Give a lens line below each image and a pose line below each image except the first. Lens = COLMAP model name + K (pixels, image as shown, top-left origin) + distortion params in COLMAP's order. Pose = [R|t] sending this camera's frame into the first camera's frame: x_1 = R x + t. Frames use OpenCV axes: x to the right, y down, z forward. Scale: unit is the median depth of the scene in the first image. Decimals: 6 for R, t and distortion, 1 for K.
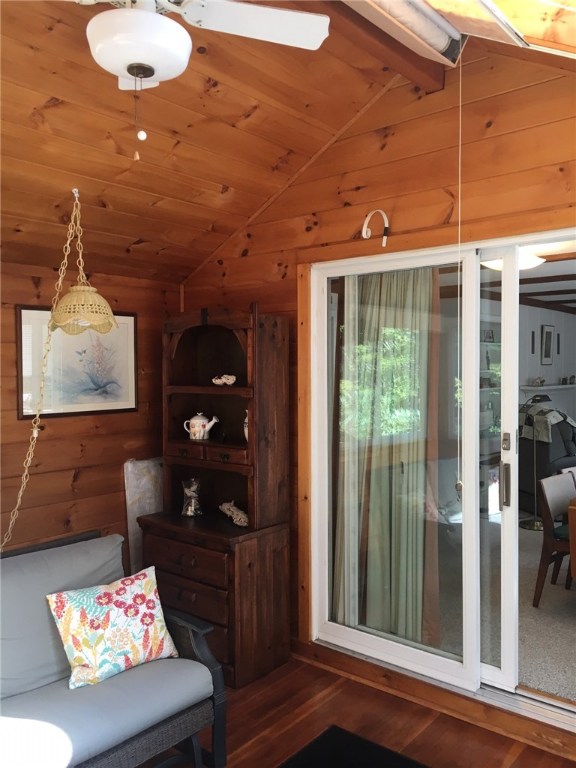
lens RADIAL K [[647.6, 0, 289.6], [0, 647.6, 385.5], [0, 0, 1]] dist [0.056908, -0.067819]
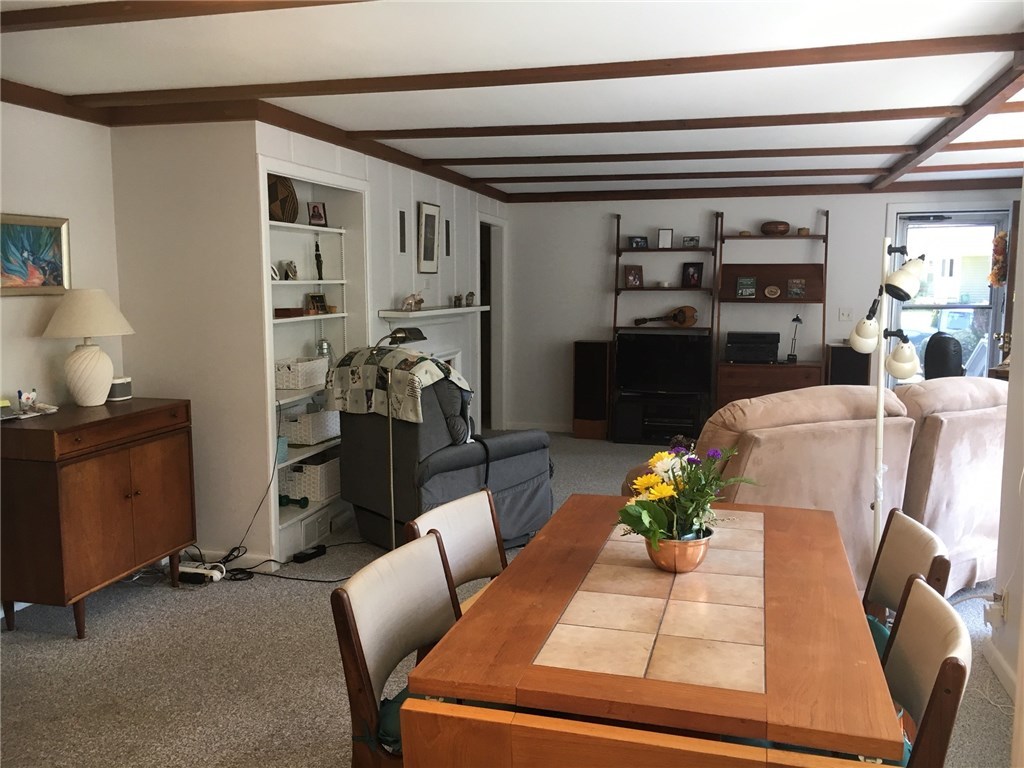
lens RADIAL K [[863.4, 0, 514.9], [0, 863.4, 387.9], [0, 0, 1]] dist [0.056908, -0.067819]
pose [[0.904049, -0.043364, 0.425223, 0.171012], [0.003665, 0.995590, 0.093738, -0.002418], [-0.427412, -0.083185, 0.900222, 0.343944]]
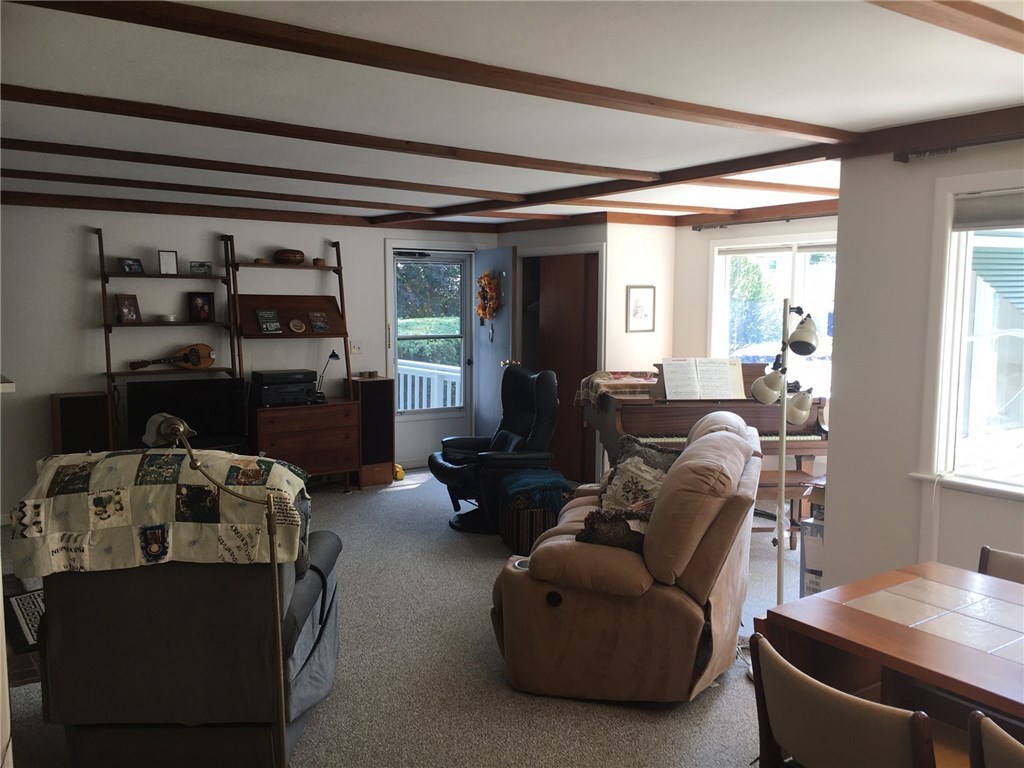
lens RADIAL K [[863.4, 0, 511.8], [0, 863.4, 385.6], [0, 0, 1]] dist [0.056908, -0.067819]
pose [[0.236186, -0.089828, 0.967547, 0.003862], [0.016893, 0.995947, 0.088341, -0.037186], [-0.971561, -0.004520, 0.236746, 0.744326]]
